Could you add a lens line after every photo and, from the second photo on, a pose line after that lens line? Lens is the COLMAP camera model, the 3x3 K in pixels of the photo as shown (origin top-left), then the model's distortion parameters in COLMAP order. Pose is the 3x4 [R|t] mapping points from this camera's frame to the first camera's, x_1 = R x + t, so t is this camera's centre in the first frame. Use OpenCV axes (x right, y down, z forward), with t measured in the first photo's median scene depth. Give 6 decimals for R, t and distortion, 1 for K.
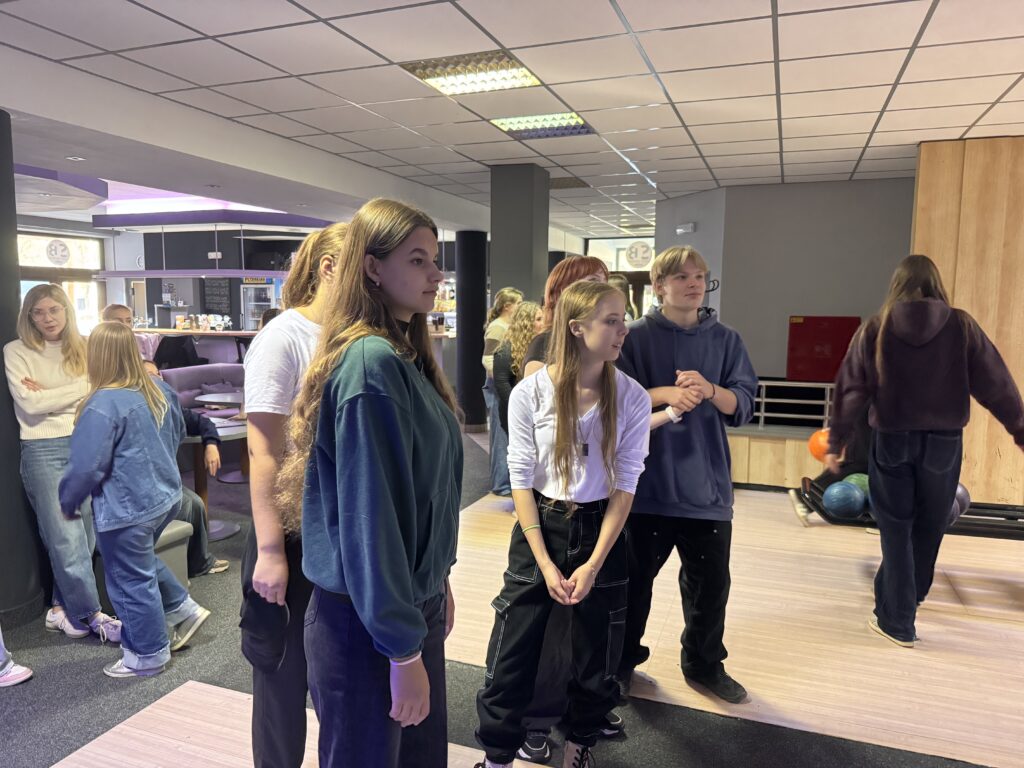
lens RADIAL K [[713.5, 0, 503.5], [0, 713.5, 388.2], [0, 0, 1]] dist [0.055948, -0.074838]
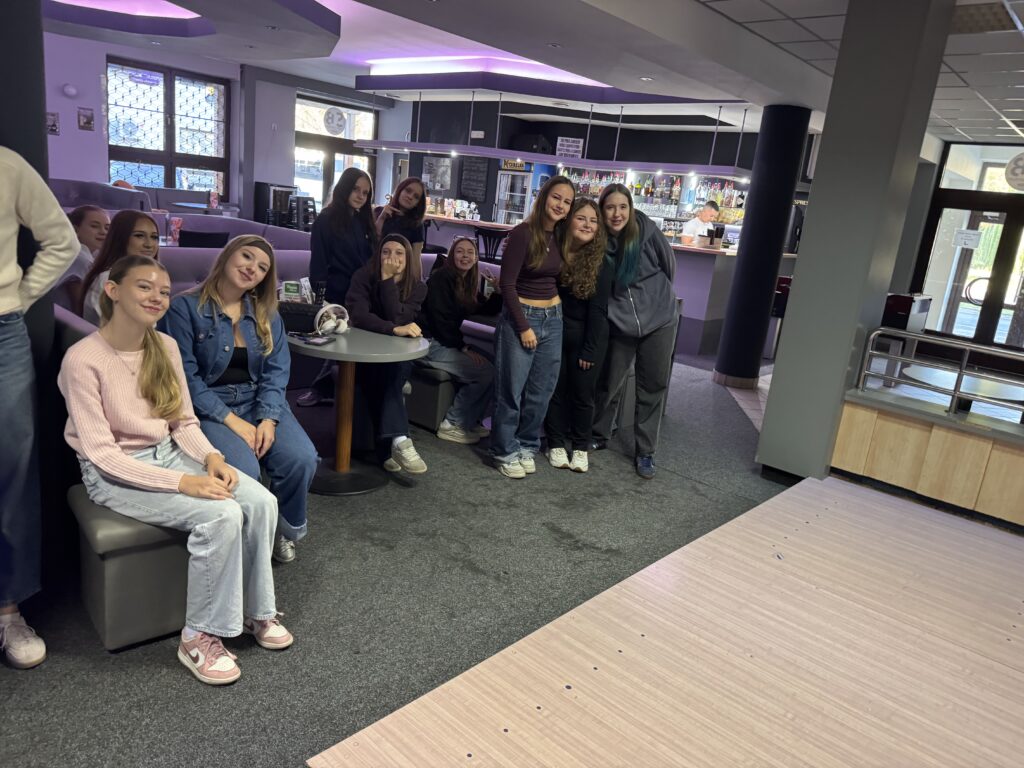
lens RADIAL K [[713.5, 0, 511.1], [0, 713.5, 374.9], [0, 0, 1]] dist [0.055948, -0.074838]
pose [[0.926790, 0.176766, -0.331382, -0.009822], [-0.139727, 0.981265, 0.132646, -0.013678], [0.348621, -0.076632, 0.934126, 0.151939]]
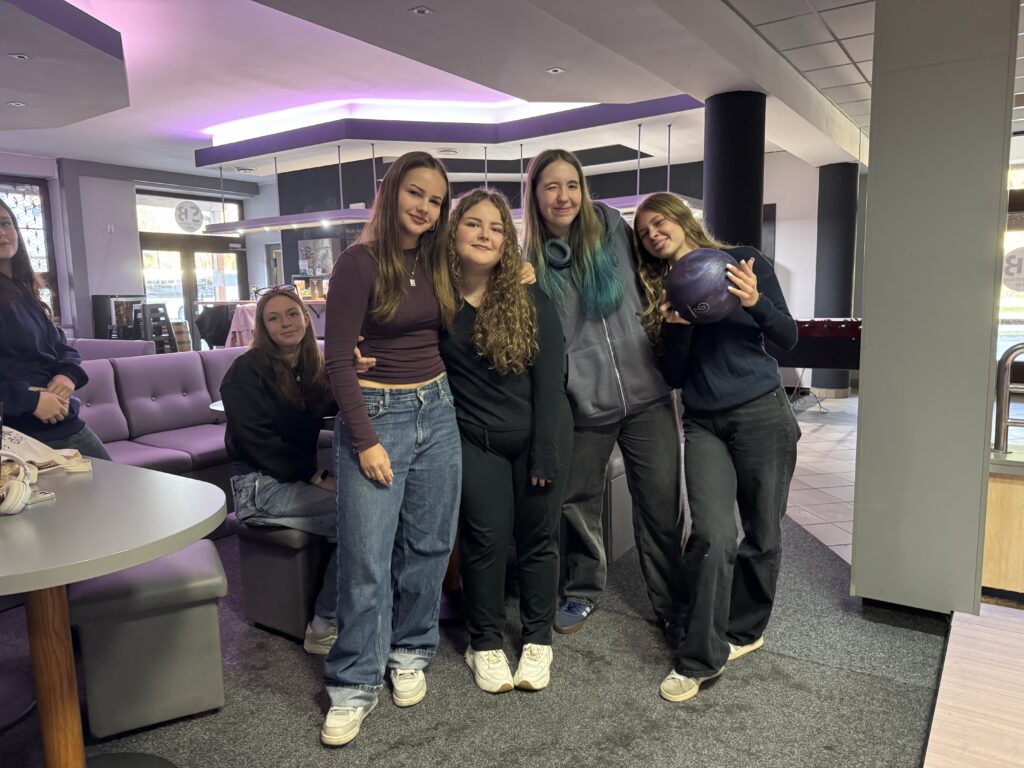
lens RADIAL K [[713.5, 0, 503.4], [0, 713.5, 384.1], [0, 0, 1]] dist [0.055948, -0.074838]
pose [[0.966757, 0.001446, -0.255694, -0.054575], [0.002515, 0.999882, 0.015162, -0.006148], [0.255686, -0.015301, 0.966639, 0.301655]]
